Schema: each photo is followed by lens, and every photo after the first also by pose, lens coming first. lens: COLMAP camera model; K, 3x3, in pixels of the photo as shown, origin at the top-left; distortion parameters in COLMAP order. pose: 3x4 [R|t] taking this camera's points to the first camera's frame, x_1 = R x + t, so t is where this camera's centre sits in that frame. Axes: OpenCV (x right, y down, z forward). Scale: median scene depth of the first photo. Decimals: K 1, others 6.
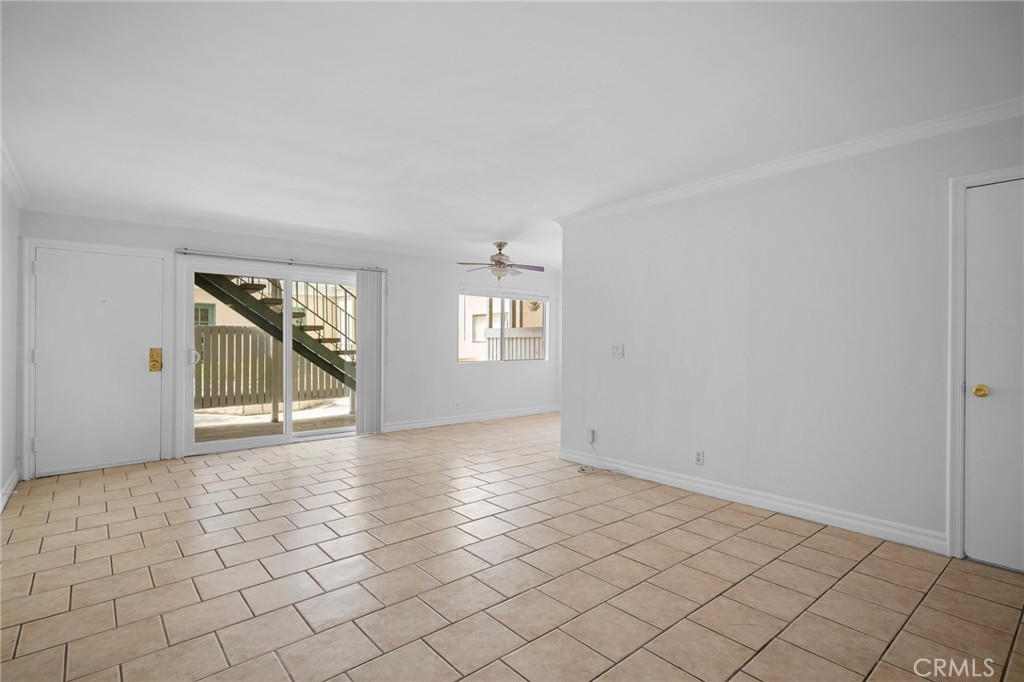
lens RADIAL K [[497.5, 0, 513.5], [0, 497.5, 339.5], [0, 0, 1]] dist [0.001835, 0.000189]
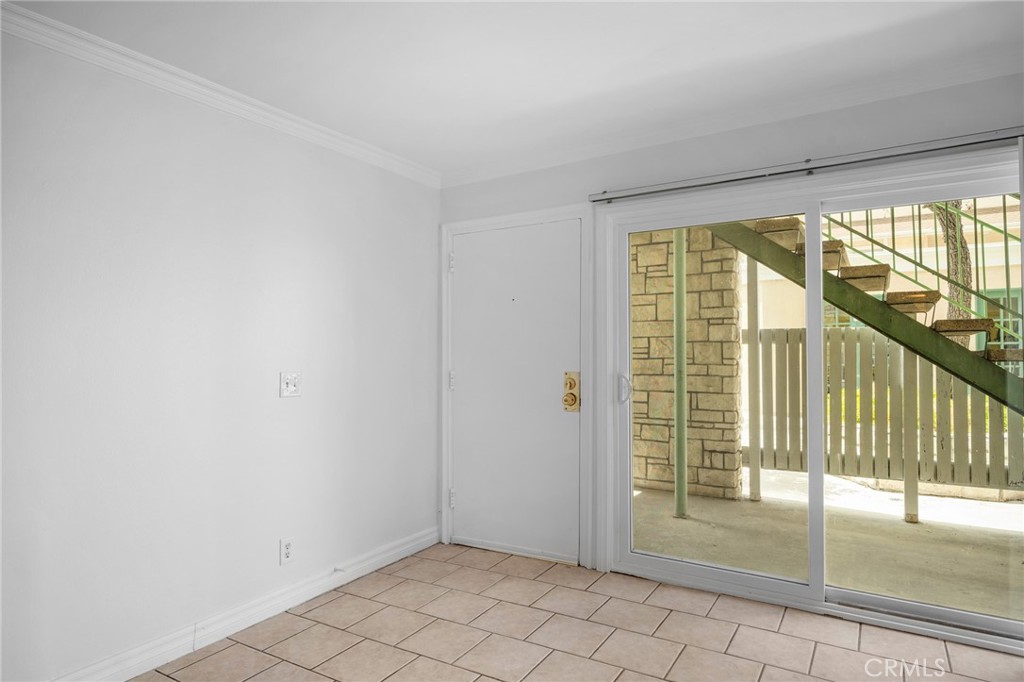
lens RADIAL K [[584.9, 0, 516.2], [0, 584.9, 344.4], [0, 0, 1]] dist [-0.001505, -0.001200]
pose [[0.307006, -0.012901, -0.951620, -0.077823], [0.011502, 0.999885, -0.009845, -0.009615], [0.951638, -0.007923, 0.307119, 0.706156]]
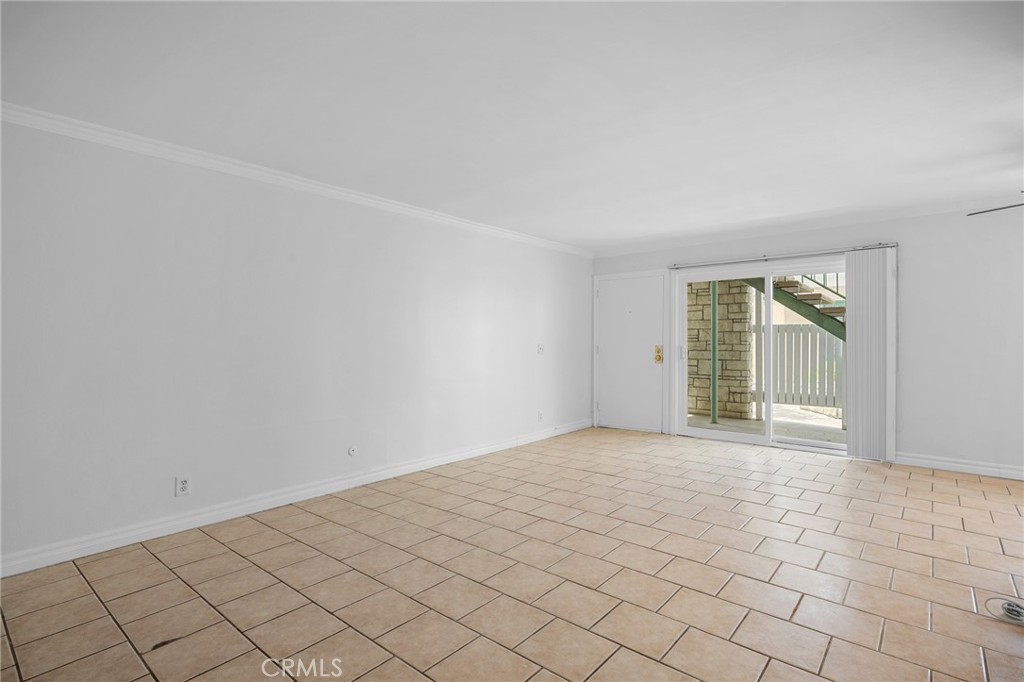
lens RADIAL K [[497.5, 0, 513.5], [0, 497.5, 339.5], [0, 0, 1]] dist [0.001835, 0.000189]
pose [[0.164083, -0.001088, -0.986446, 0.478083], [0.006855, 0.999977, 0.000037, -0.001146], [0.986423, -0.006768, 0.164087, 0.406263]]
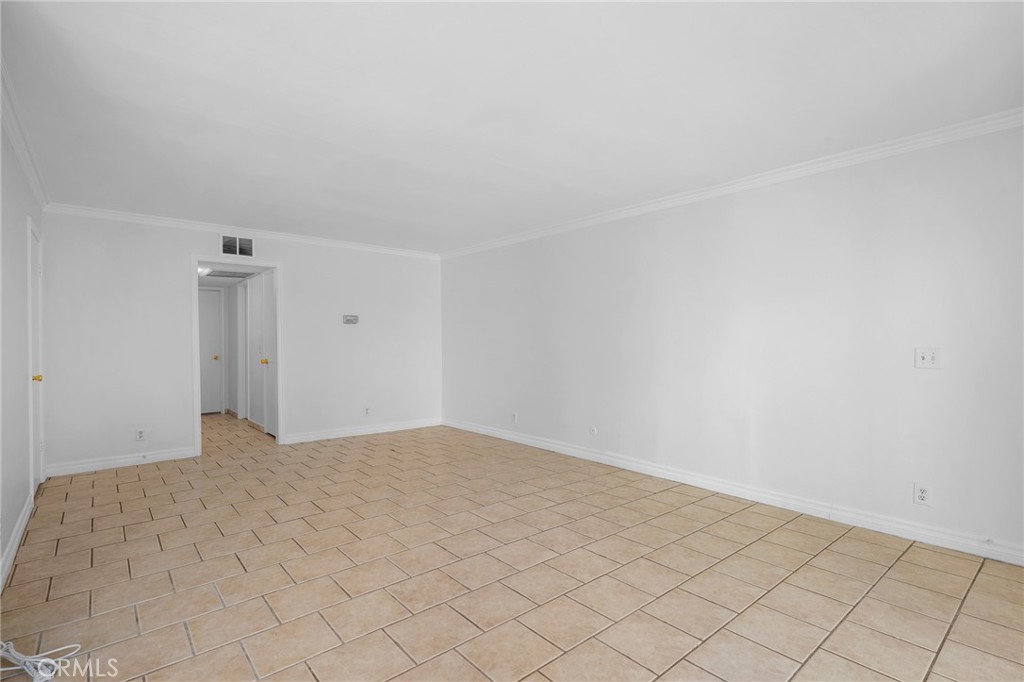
lens RADIAL K [[489.3, 0, 515.4], [0, 489.3, 343.7], [0, 0, 1]] dist [0.000954, 0.000022]
pose [[-0.999999, 0.001566, 0.000276, -0.210724], [0.001568, 0.999964, 0.008316, -0.001751], [-0.000263, 0.008317, -0.999965, 1.247404]]
